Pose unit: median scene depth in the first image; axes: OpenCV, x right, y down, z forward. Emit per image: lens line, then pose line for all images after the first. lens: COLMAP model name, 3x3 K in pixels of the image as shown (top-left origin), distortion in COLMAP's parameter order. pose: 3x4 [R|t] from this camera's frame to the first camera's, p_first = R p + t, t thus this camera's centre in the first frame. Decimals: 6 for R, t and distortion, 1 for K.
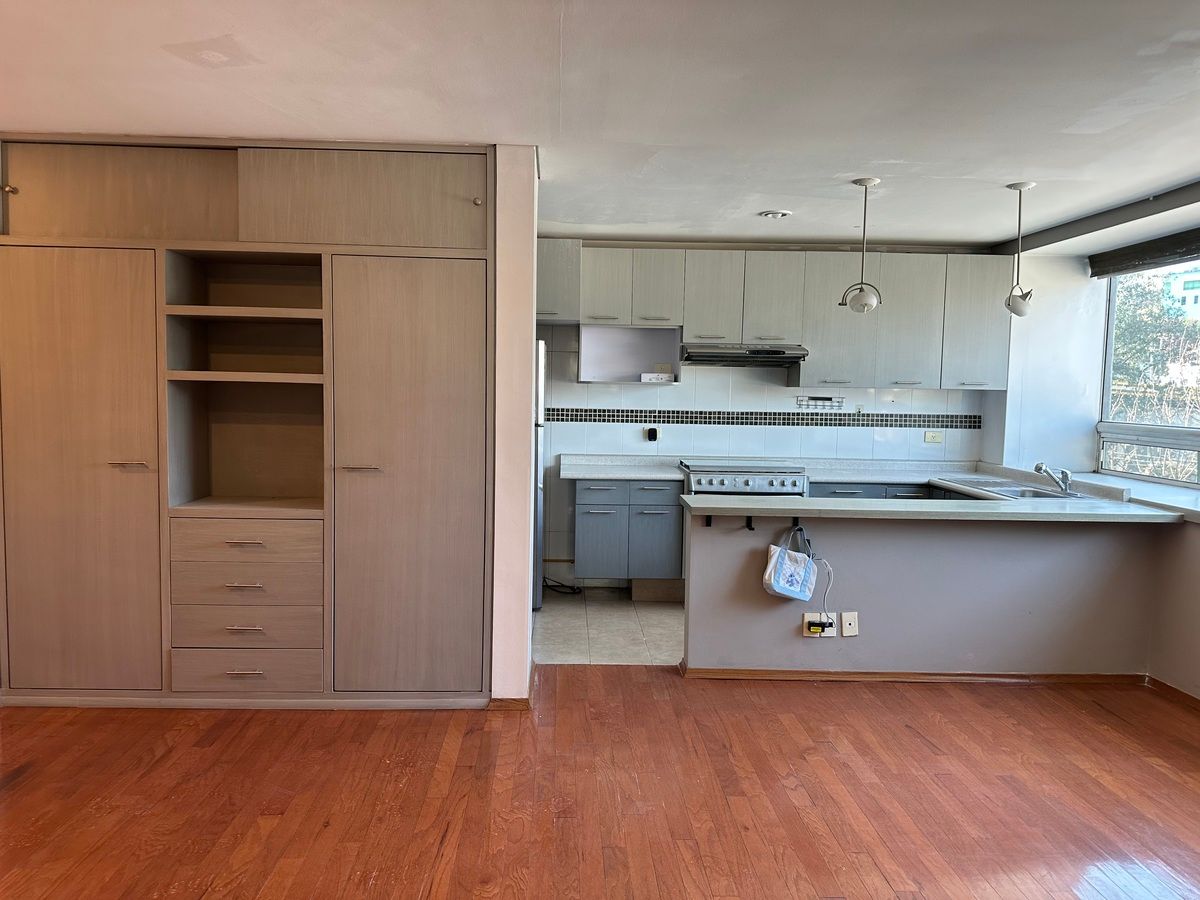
lens RADIAL K [[838.1, 0, 594.7], [0, 838.1, 449.5], [0, 0, 1]] dist [0.139685, -0.229669]
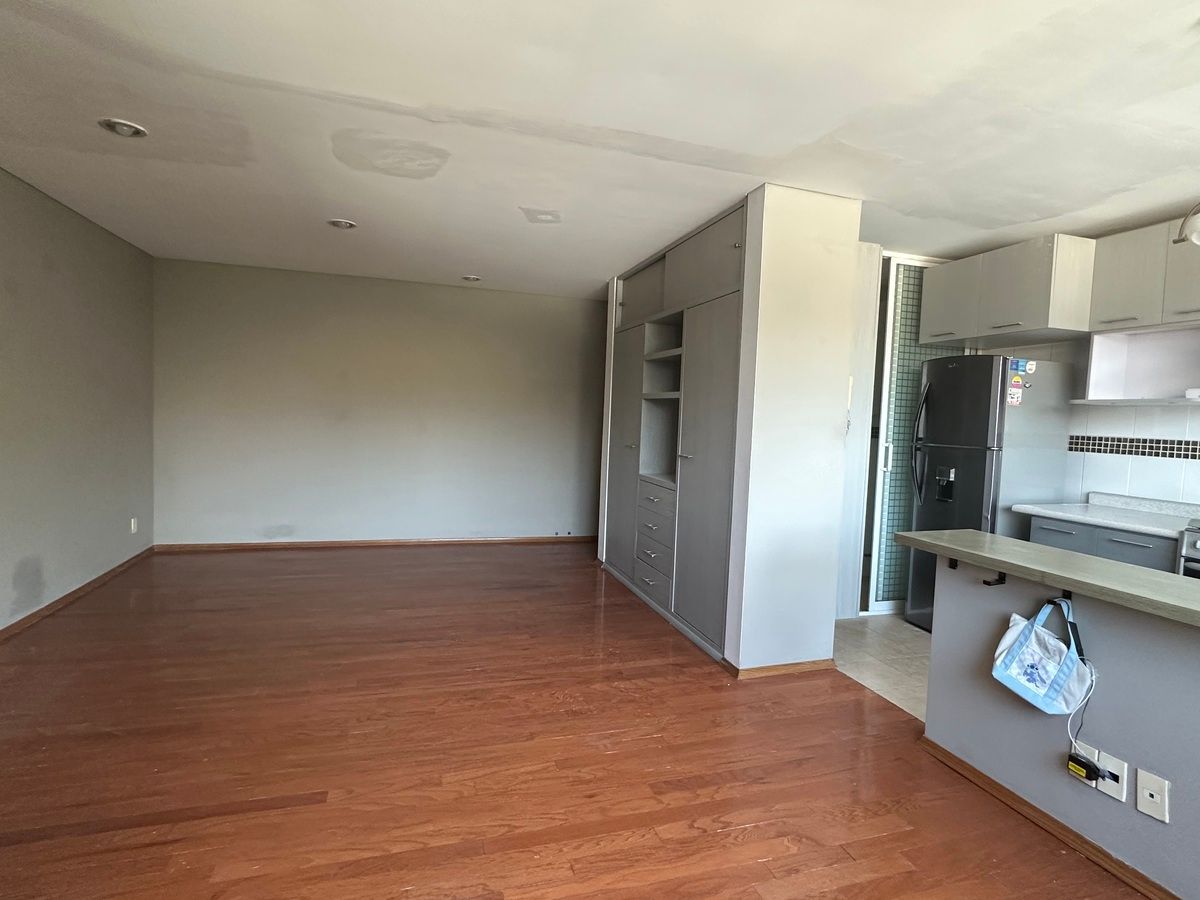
lens RADIAL K [[626.9, 0, 599.6], [0, 626.9, 452.3], [0, 0, 1]] dist [-0.000511, -0.000226]
pose [[0.264213, 0.049782, -0.963179, 0.446609], [-0.103461, 0.994367, 0.023014, 0.003011], [0.958899, 0.093571, 0.267875, 0.380854]]
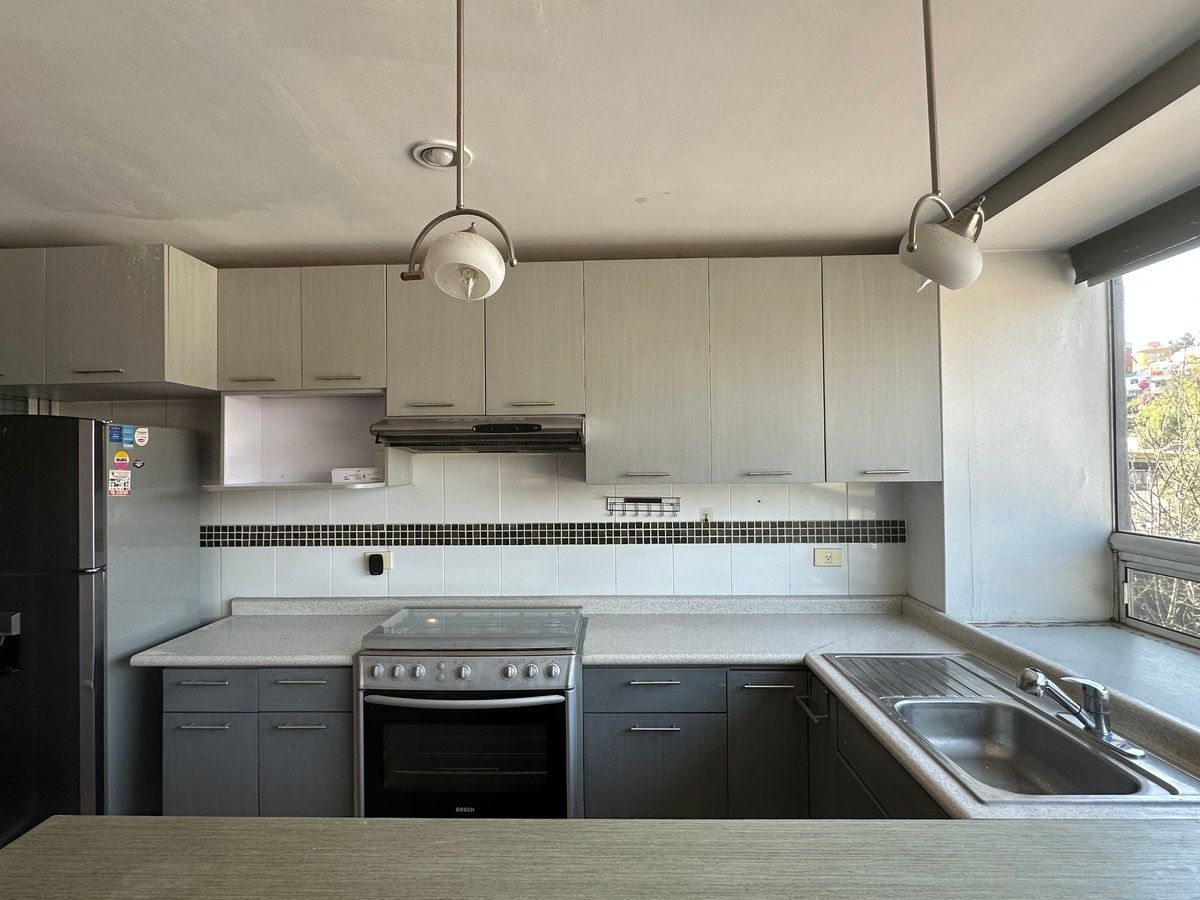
lens RADIAL K [[635.3, 0, 596.1], [0, 635.3, 450.4], [0, 0, 1]] dist [-0.004814, 0.000963]
pose [[0.997363, -0.031949, -0.065168, 0.279155], [0.025728, 0.995224, -0.094165, -0.056169], [0.067865, 0.092240, 0.993421, 0.559142]]
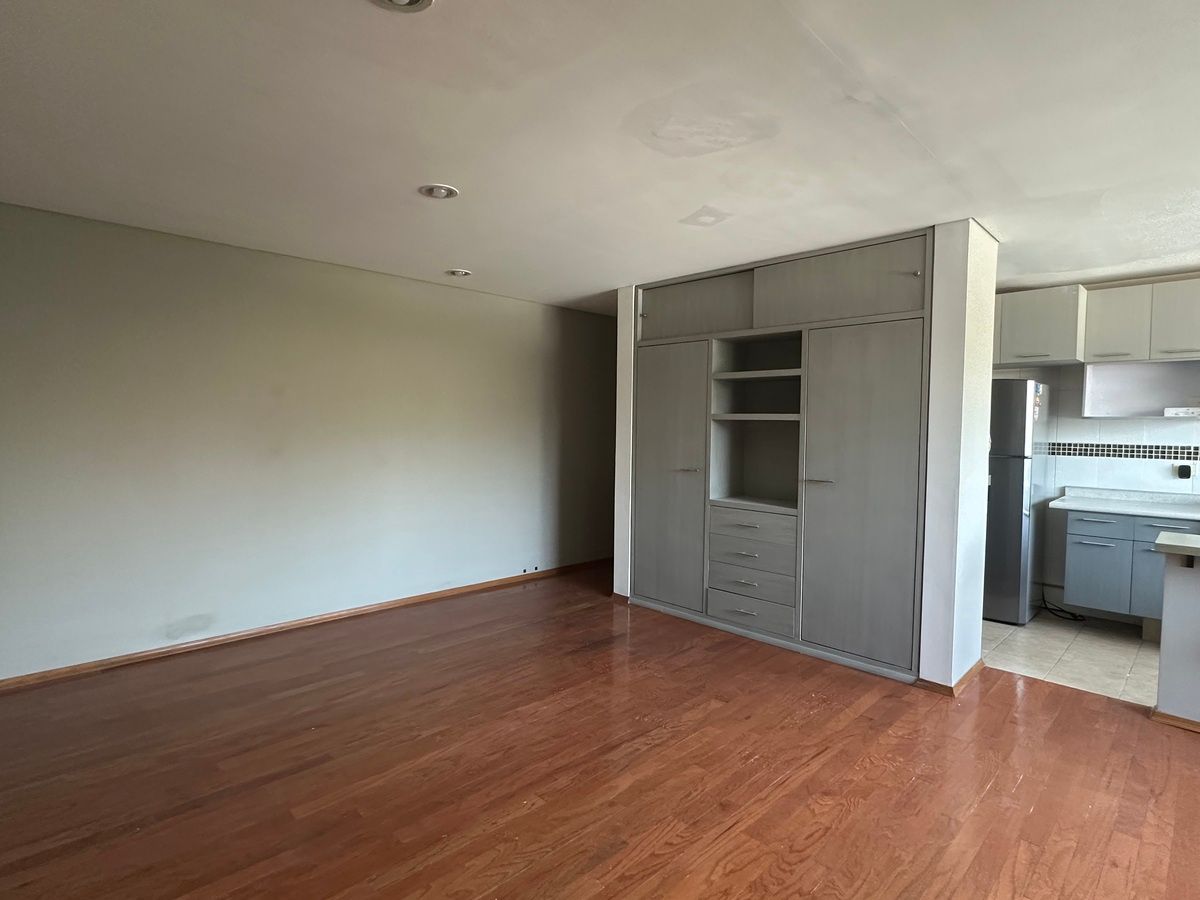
lens RADIAL K [[626.9, 0, 599.6], [0, 626.9, 452.3], [0, 0, 1]] dist [-0.000511, -0.000226]
pose [[0.680493, 0.023373, -0.732382, 0.144408], [-0.051793, 0.998525, -0.016258, 0.006391], [0.730922, 0.048996, 0.680700, 0.027695]]
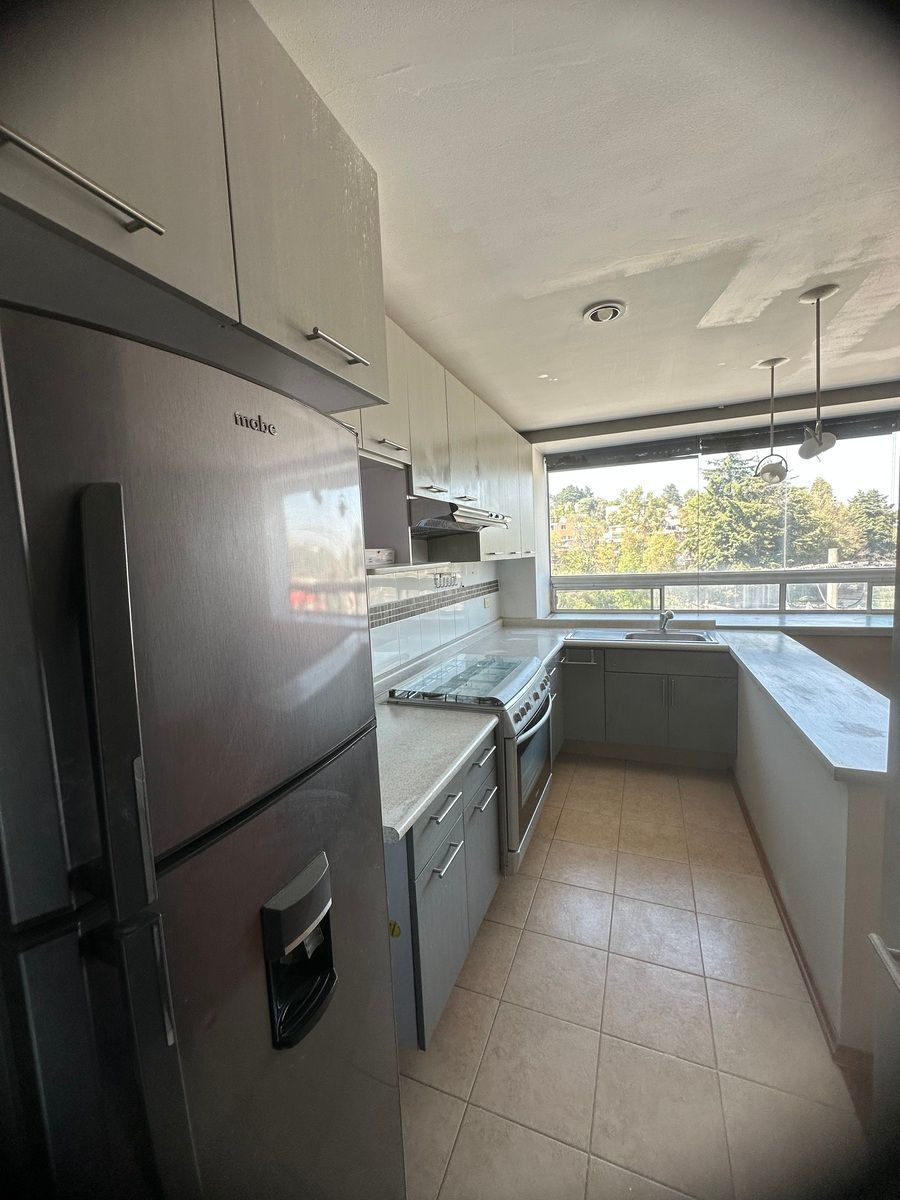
lens RADIAL K [[479.7, 0, 450.0], [0, 479.7, 600.0], [0, 0, 1]] dist [0.000101, -0.000046]
pose [[0.414632, -0.119326, 0.902132, -0.237945], [0.120080, 0.989871, 0.075741, -0.078221], [-0.902032, 0.076923, 0.424760, 0.819188]]
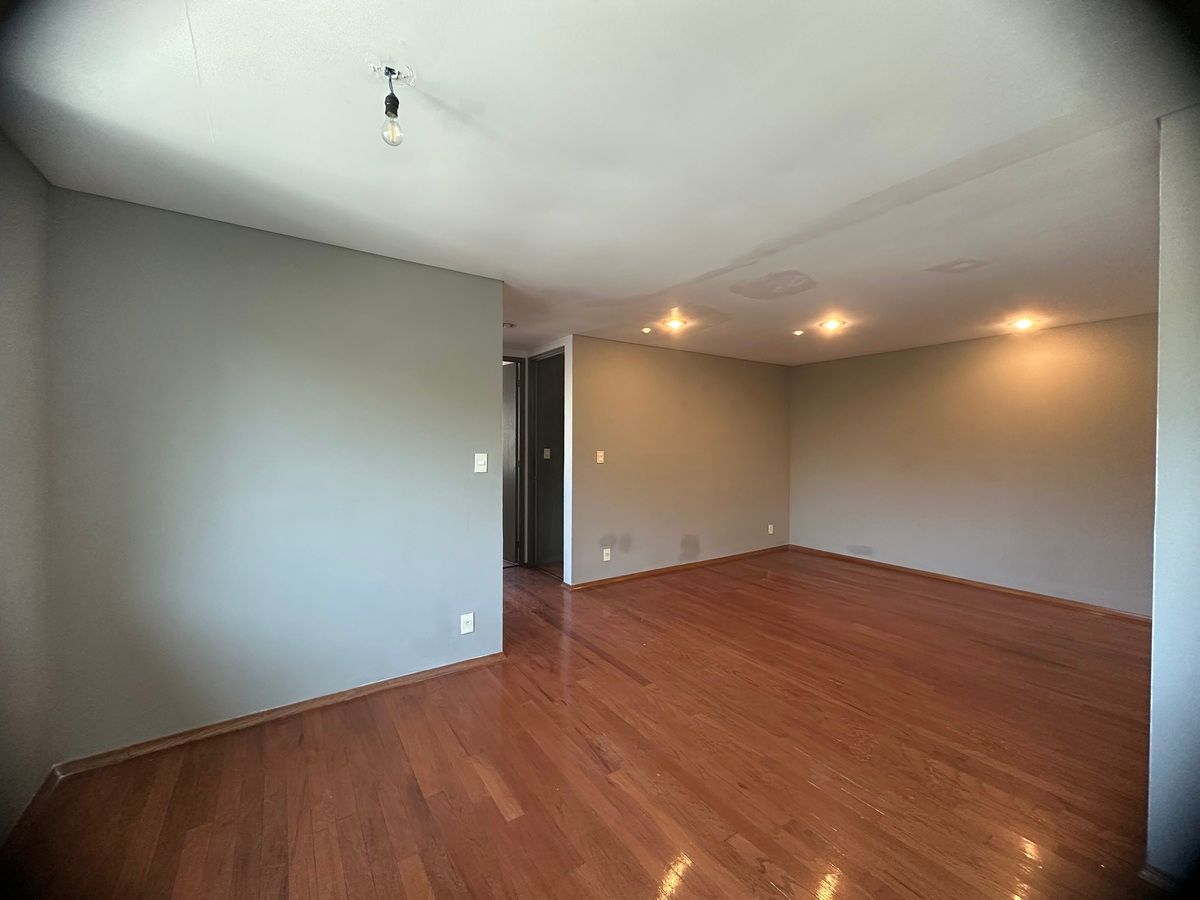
lens RADIAL K [[479.7, 0, 605.2], [0, 479.7, 450.1], [0, 0, 1]] dist [0.000101, -0.000046]
pose [[-0.844705, -0.017885, -0.534933, 0.363706], [-0.061663, 0.996038, 0.064070, -0.039302], [0.531668, 0.087106, -0.842462, 0.717508]]
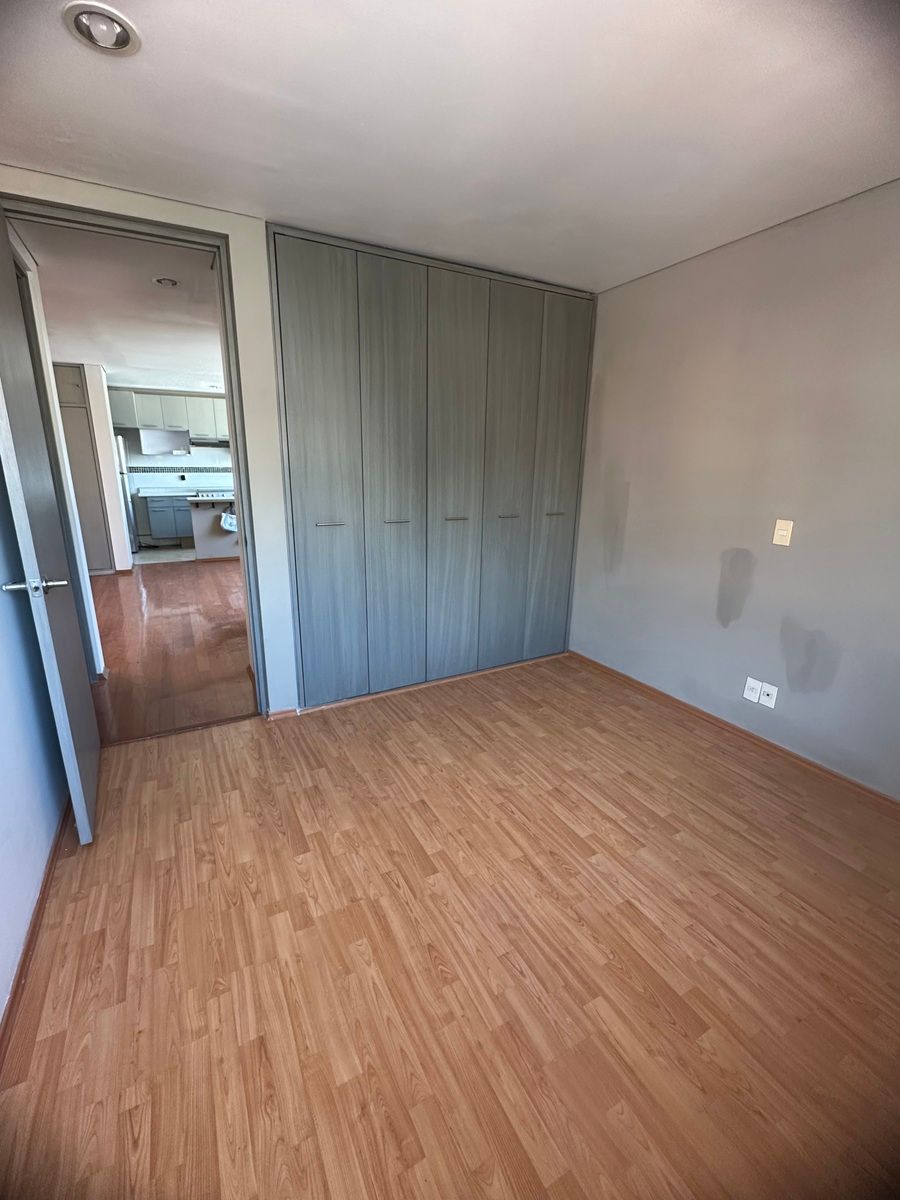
lens RADIAL K [[522.8, 0, 450.0], [0, 522.8, 600.0], [0, 0, 1]] dist [-0.001570, -0.000048]
pose [[0.901423, -0.118093, 0.416522, 0.097426], [0.036751, 0.979479, 0.198168, 0.057761], [-0.431376, -0.163325, 0.887265, -0.700329]]
